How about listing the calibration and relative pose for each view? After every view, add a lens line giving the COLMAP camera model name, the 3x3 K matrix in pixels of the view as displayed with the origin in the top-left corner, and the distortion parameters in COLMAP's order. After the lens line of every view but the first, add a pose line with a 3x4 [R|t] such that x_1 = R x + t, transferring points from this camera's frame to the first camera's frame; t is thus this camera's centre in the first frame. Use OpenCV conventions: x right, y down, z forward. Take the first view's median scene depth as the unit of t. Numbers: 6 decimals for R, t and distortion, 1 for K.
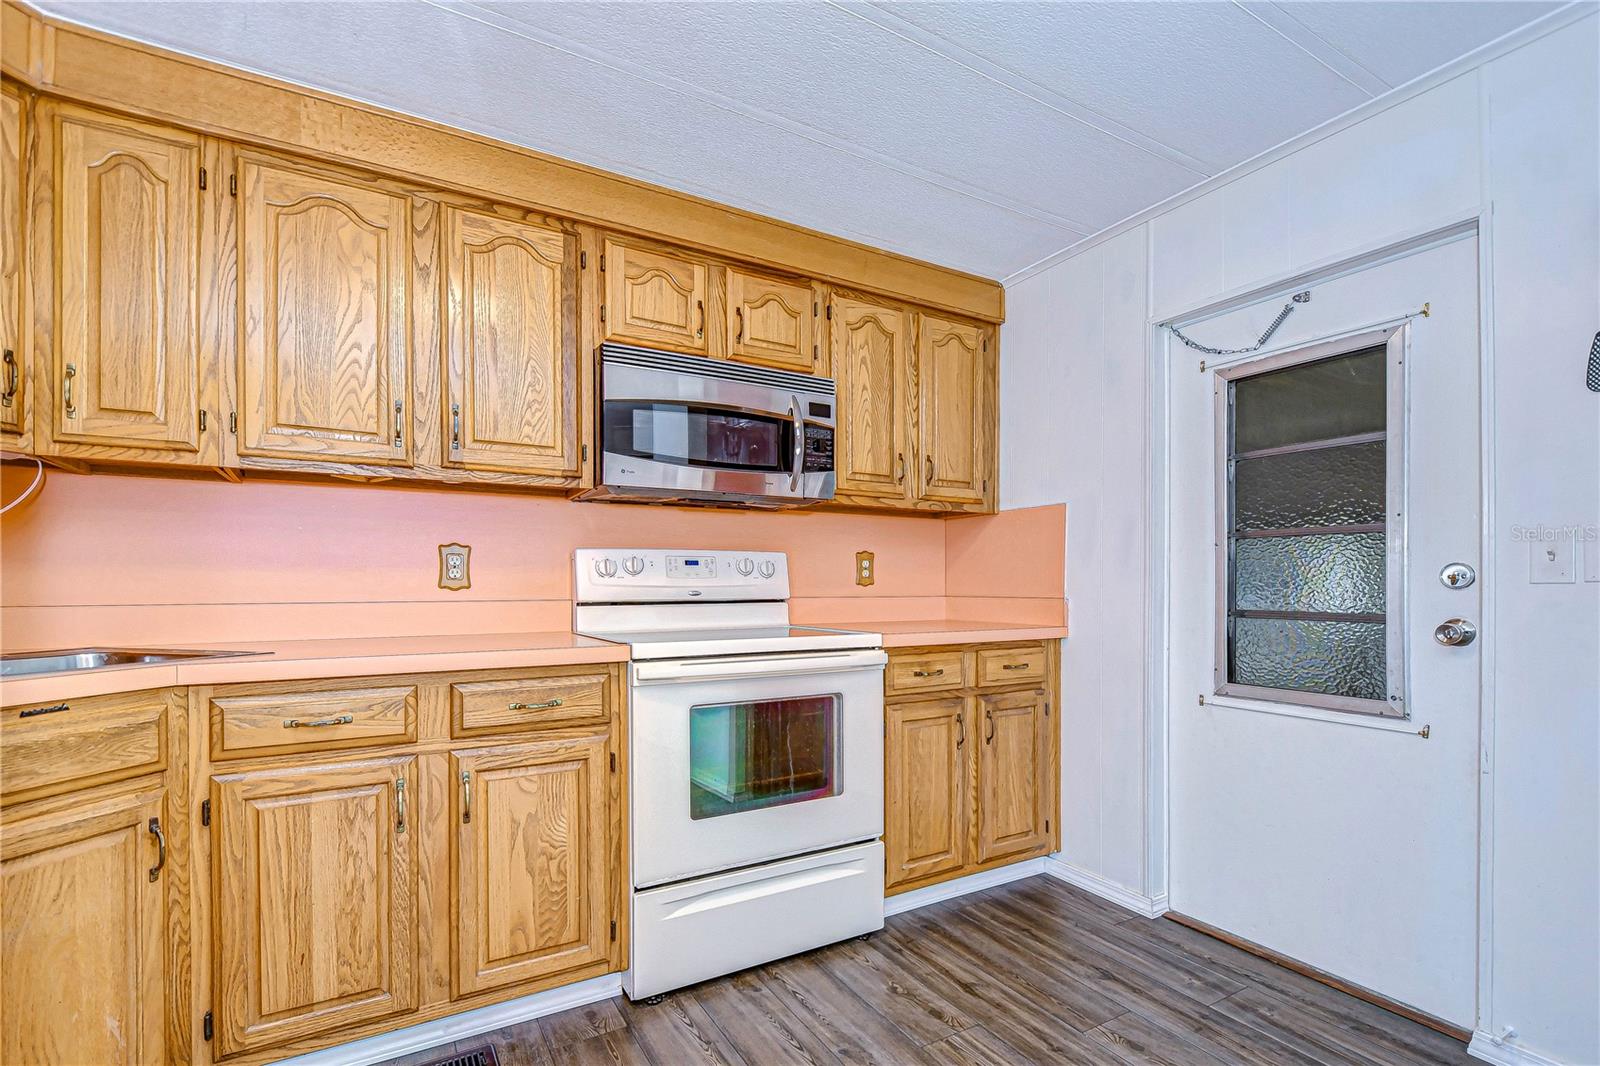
lens RADIAL K [[743.4, 0, 848.4], [0, 743.4, 590.9], [0, 0, 1]] dist [0.010608, -0.009928]
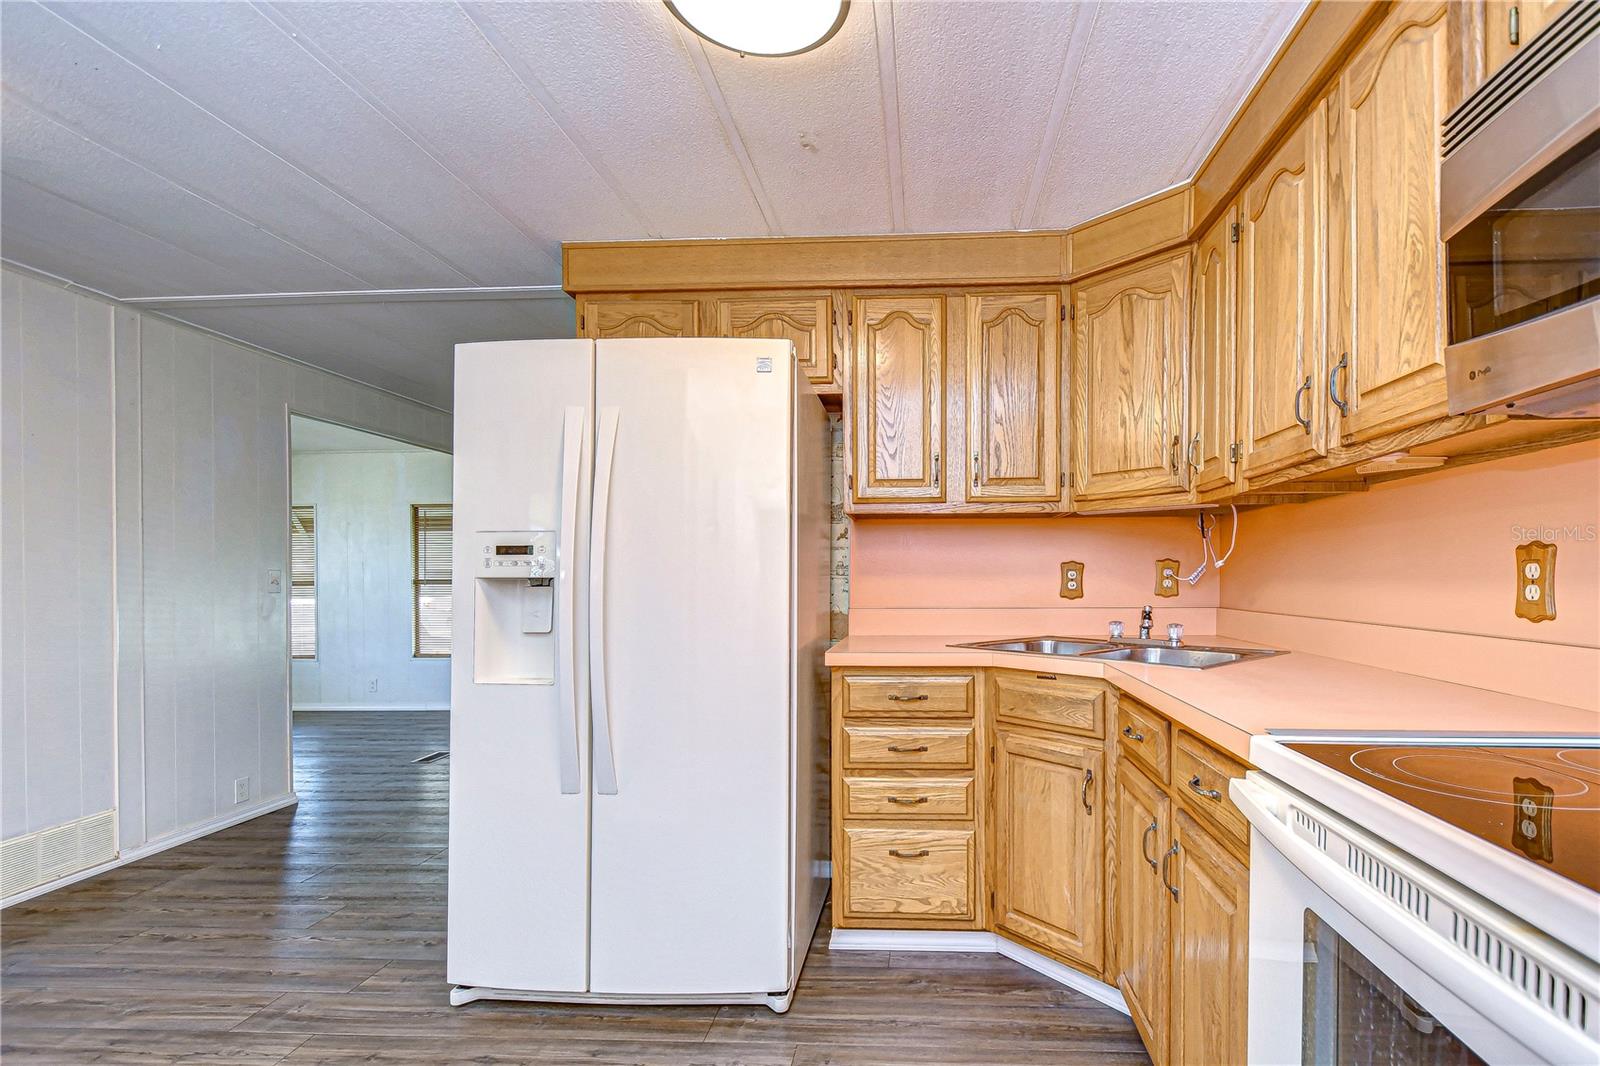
lens RADIAL K [[729.2, 0, 893.9], [0, 729.2, 580.2], [0, 0, 1]] dist [0.012572, -0.008027]
pose [[-0.580288, 0.009319, -0.814358, 0.260373], [0.000365, 0.999937, 0.011182, -0.043262], [0.814411, 0.006191, -0.580255, 0.990762]]
